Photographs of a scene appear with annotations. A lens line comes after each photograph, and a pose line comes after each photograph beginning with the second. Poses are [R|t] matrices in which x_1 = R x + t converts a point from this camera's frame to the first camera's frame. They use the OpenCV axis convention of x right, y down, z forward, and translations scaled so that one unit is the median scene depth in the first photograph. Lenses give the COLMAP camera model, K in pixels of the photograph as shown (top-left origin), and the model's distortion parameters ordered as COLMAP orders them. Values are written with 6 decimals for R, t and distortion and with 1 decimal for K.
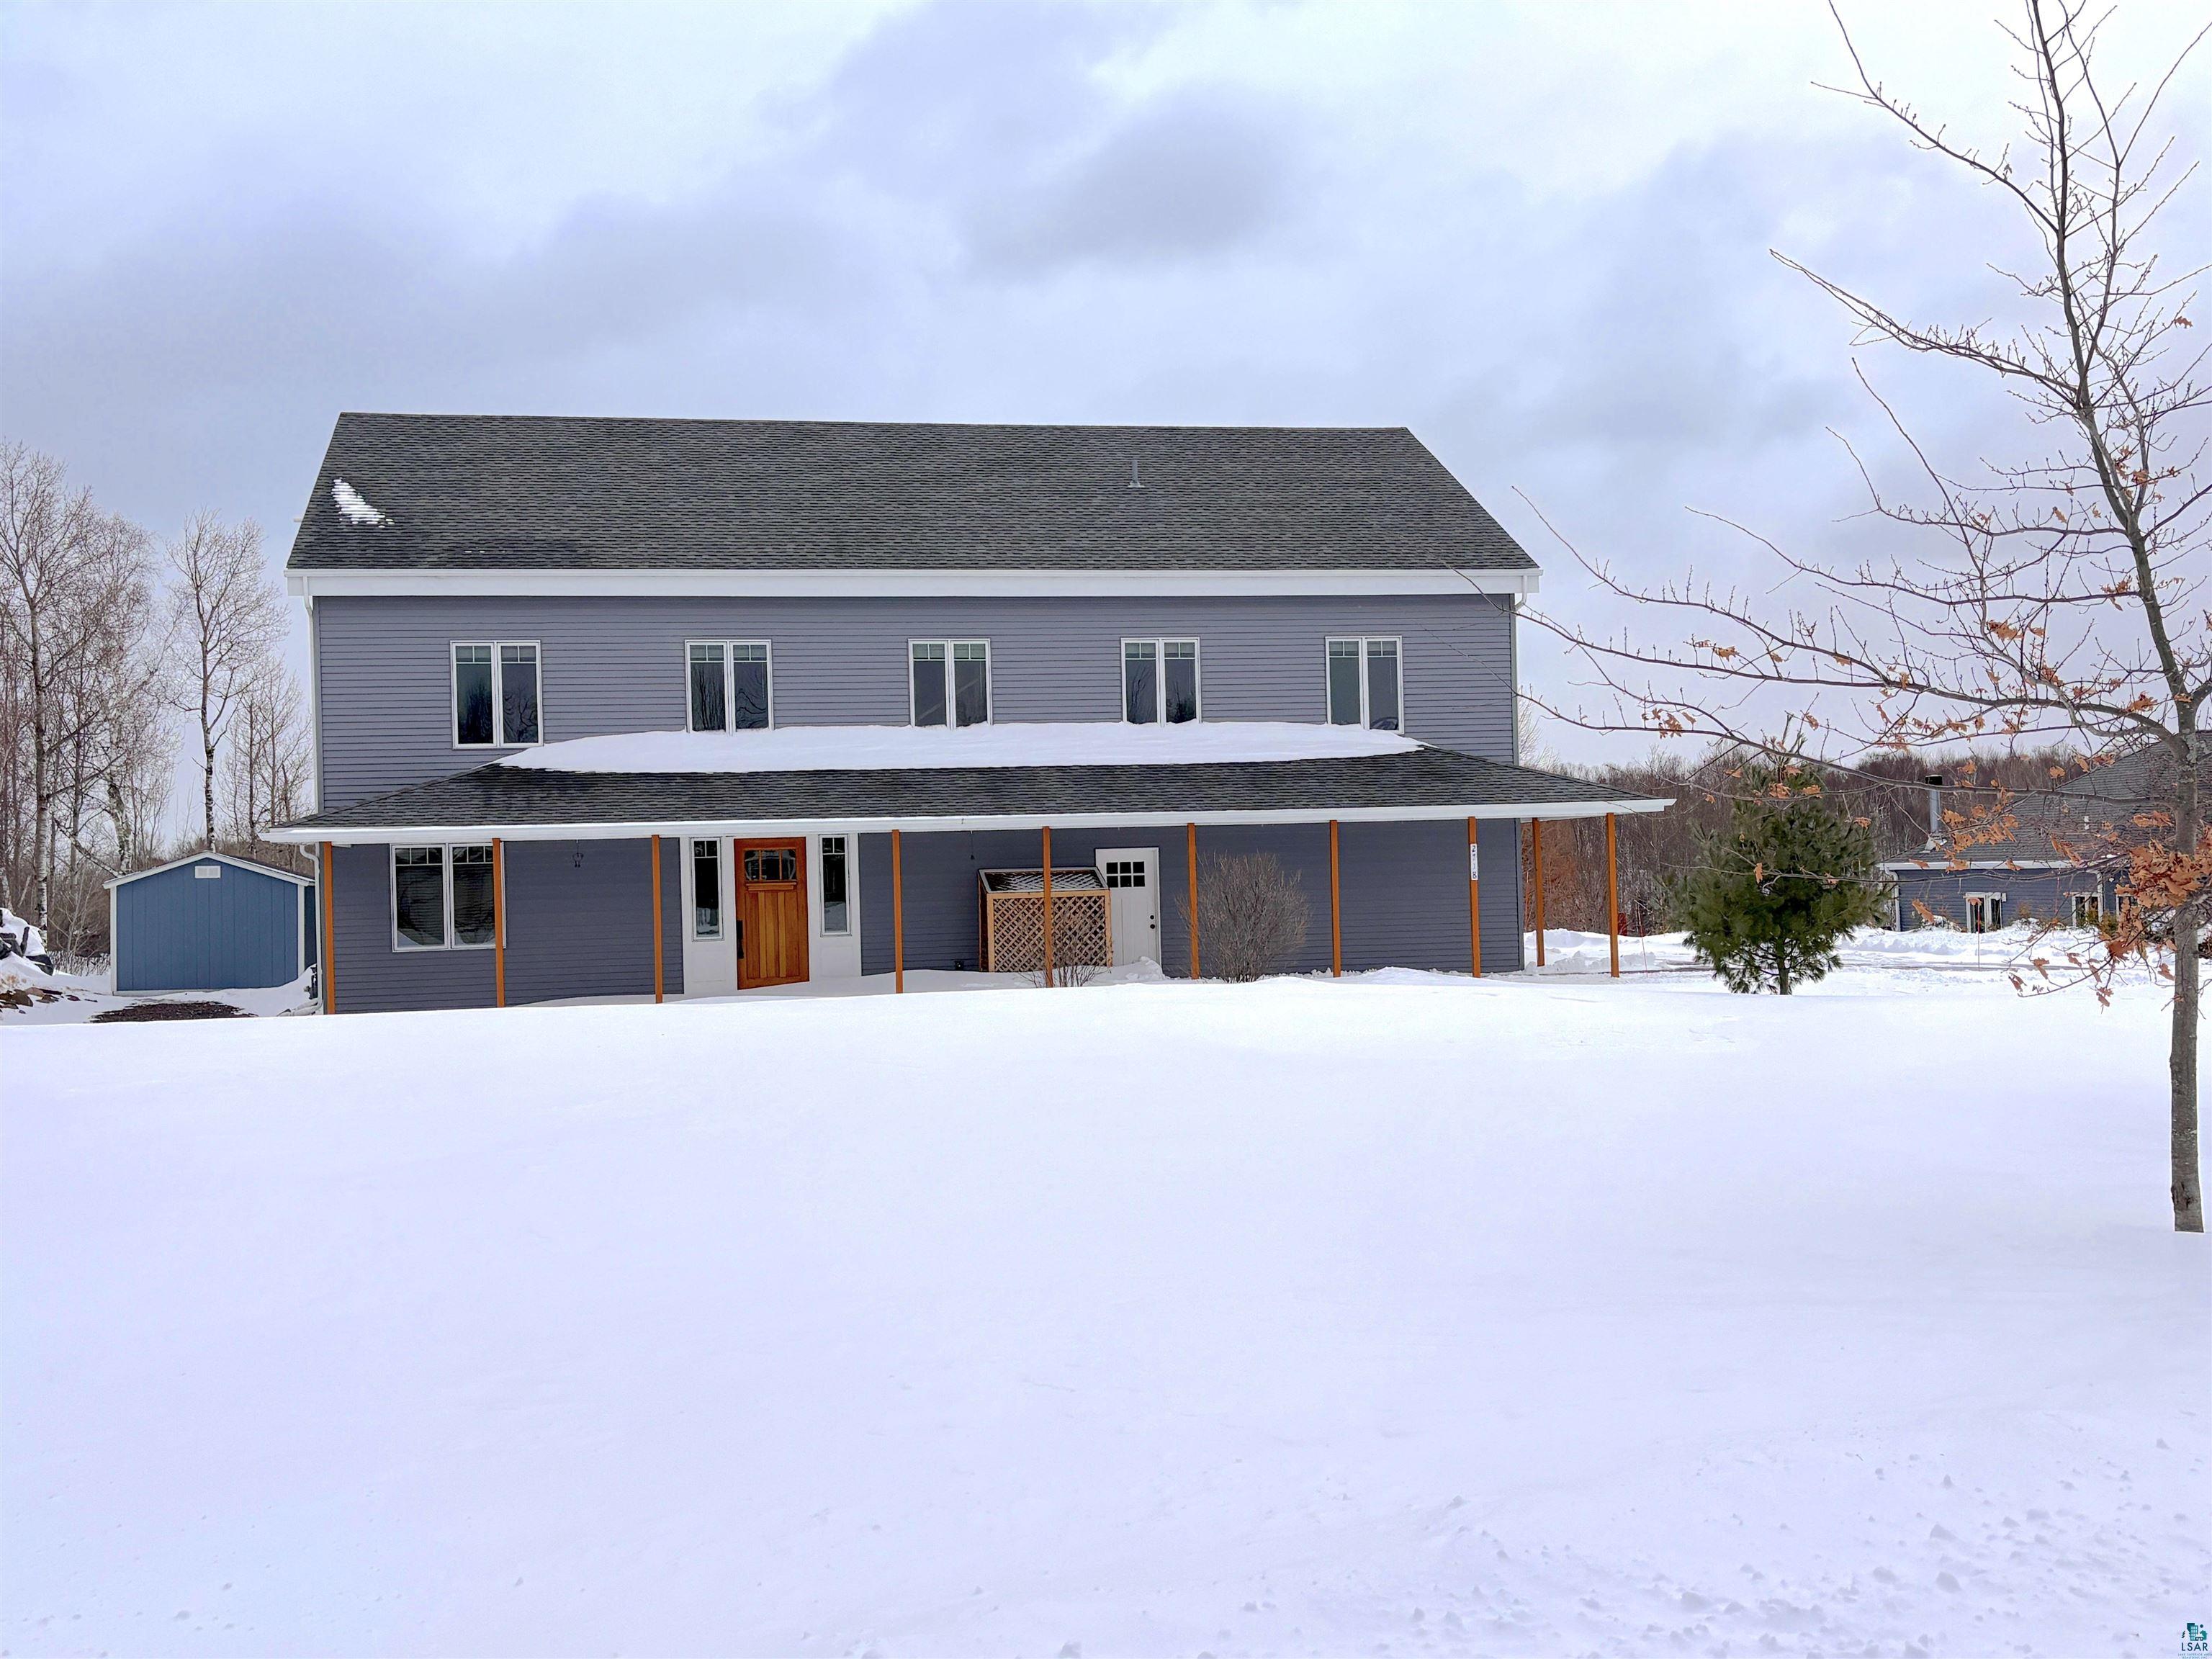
lens RADIAL K [[2234.0, 0, 1104.9], [0, 2234.0, 829.7], [0, 0, 1]] dist [0.027070, 0.000000]
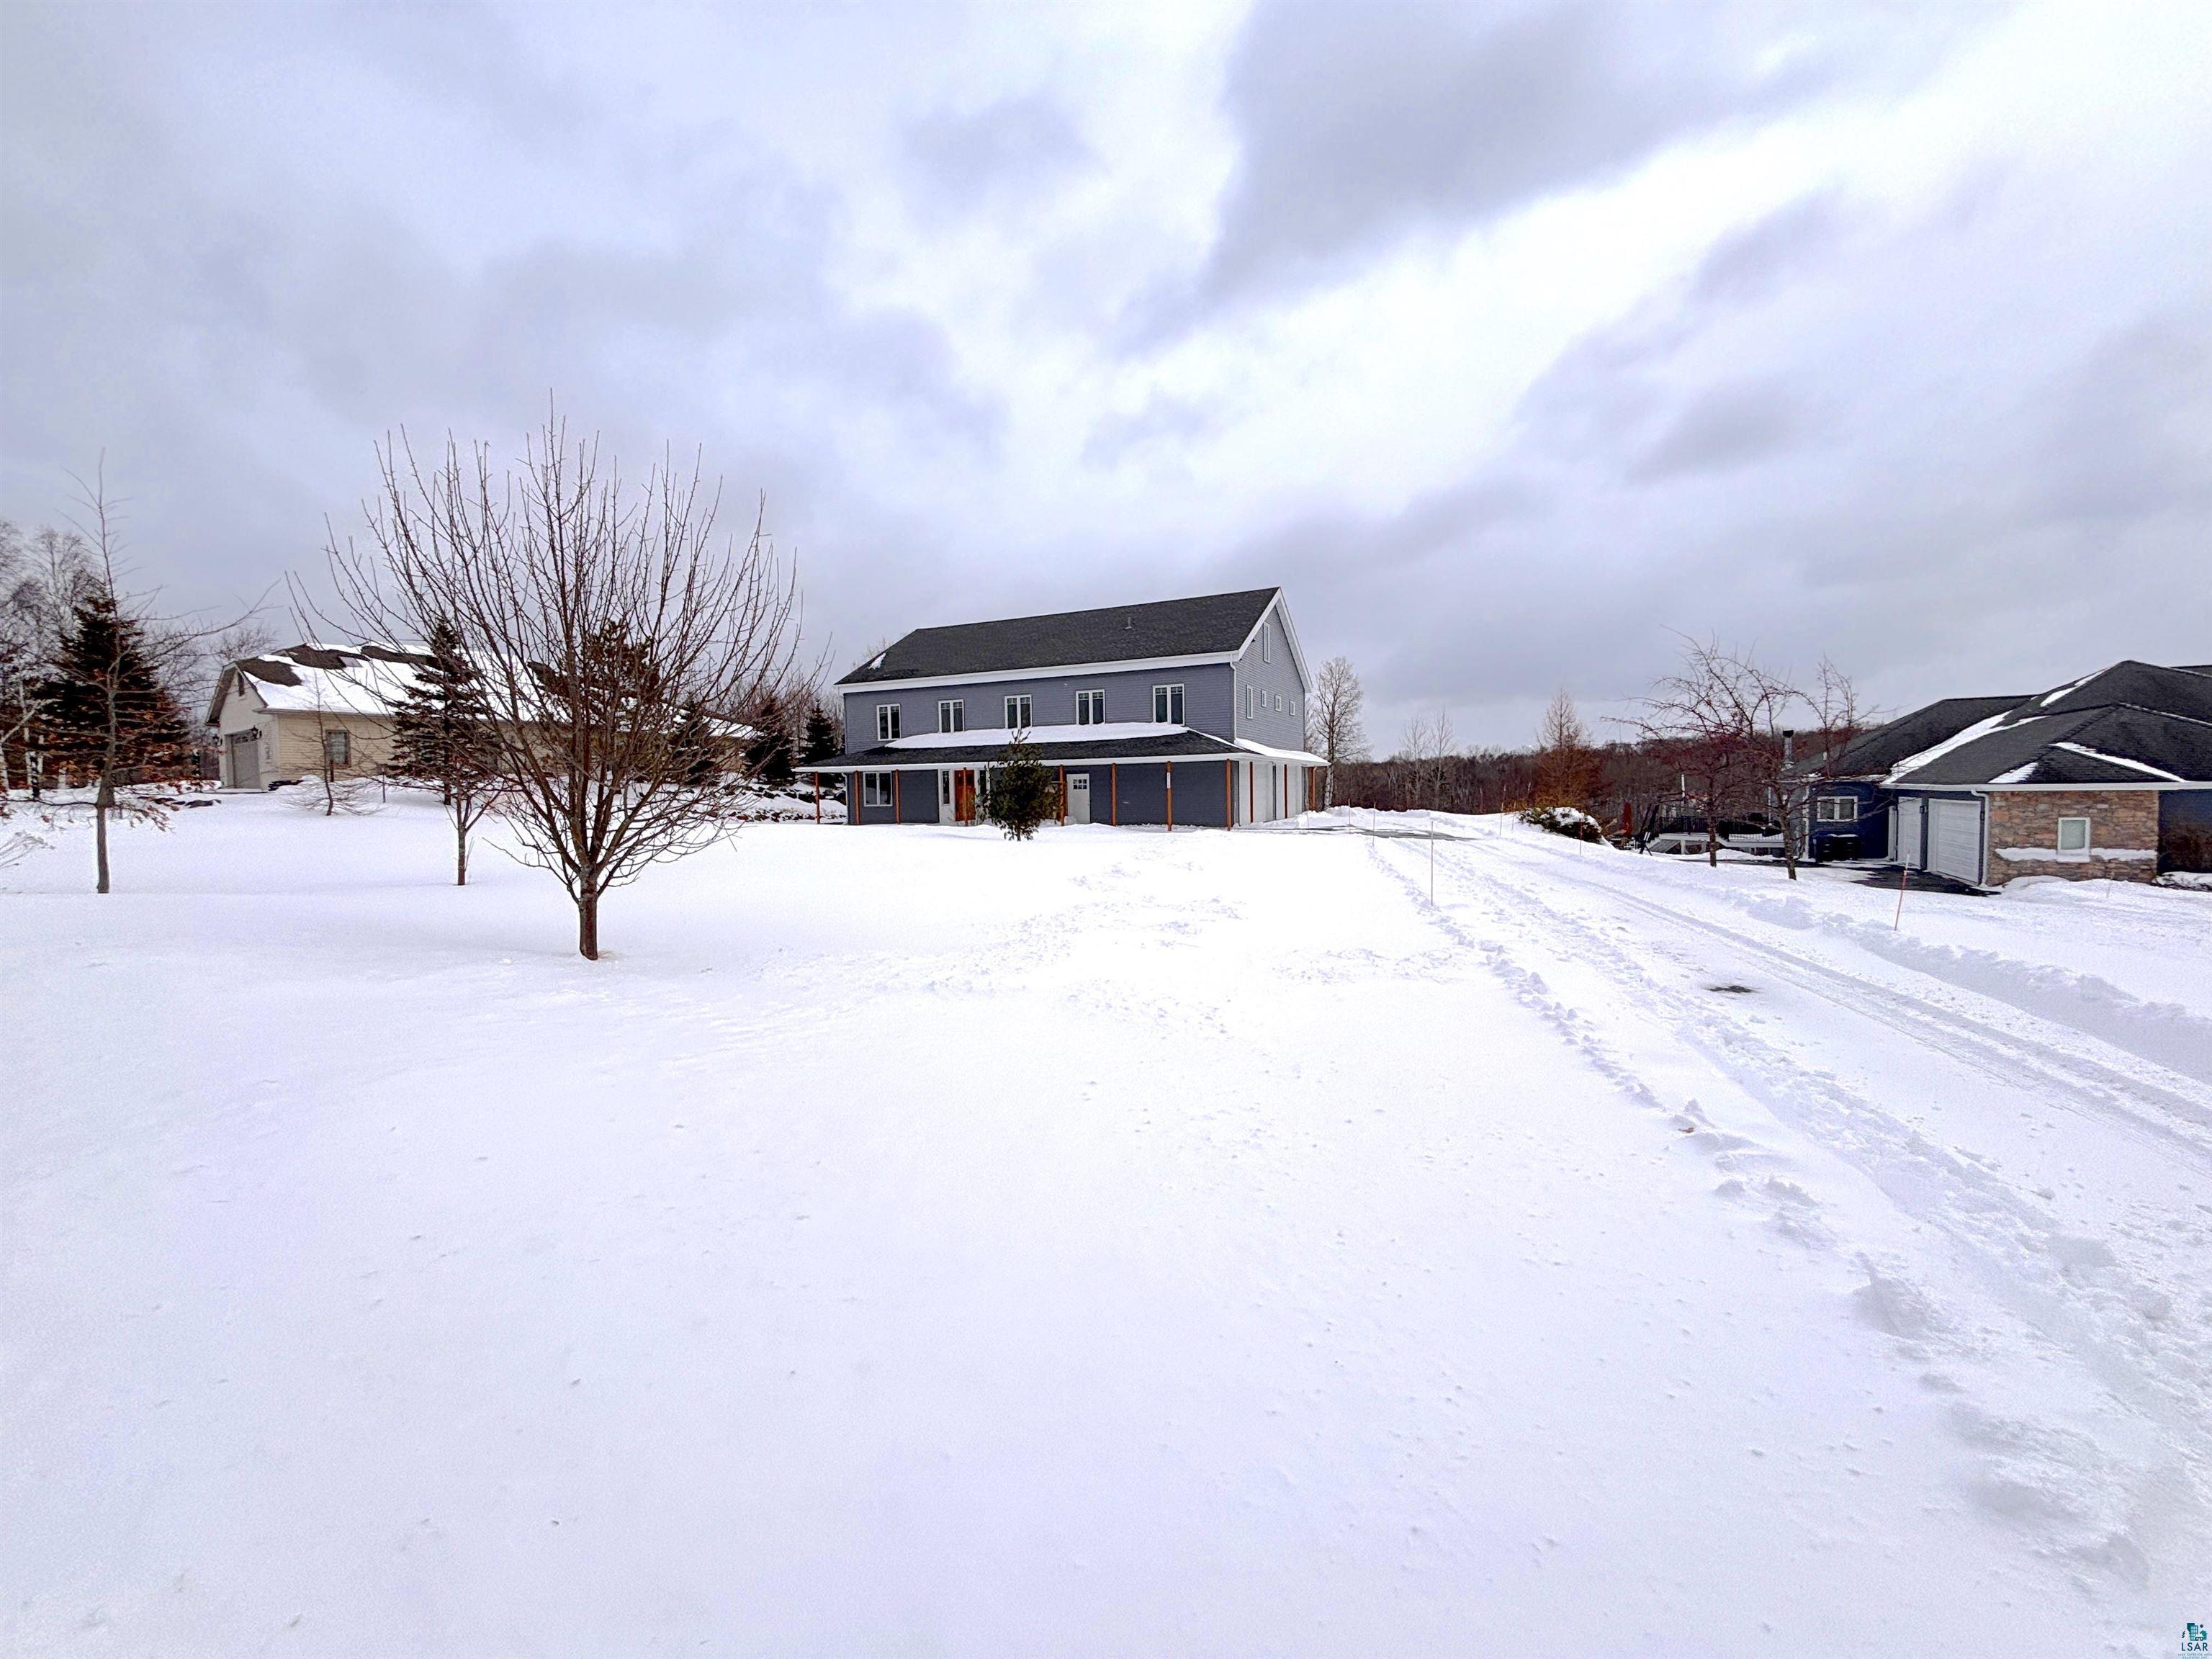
lens RADIAL K [[888.1, 0, 1104.0], [0, 888.1, 793.7], [0, 0, 1]] dist [0.003228, -0.000135]
pose [[0.805217, 0.017759, -0.592714, 0.661550], [0.010564, 0.998963, 0.044282, -0.013922], [0.592886, -0.041918, 0.804195, 0.194624]]
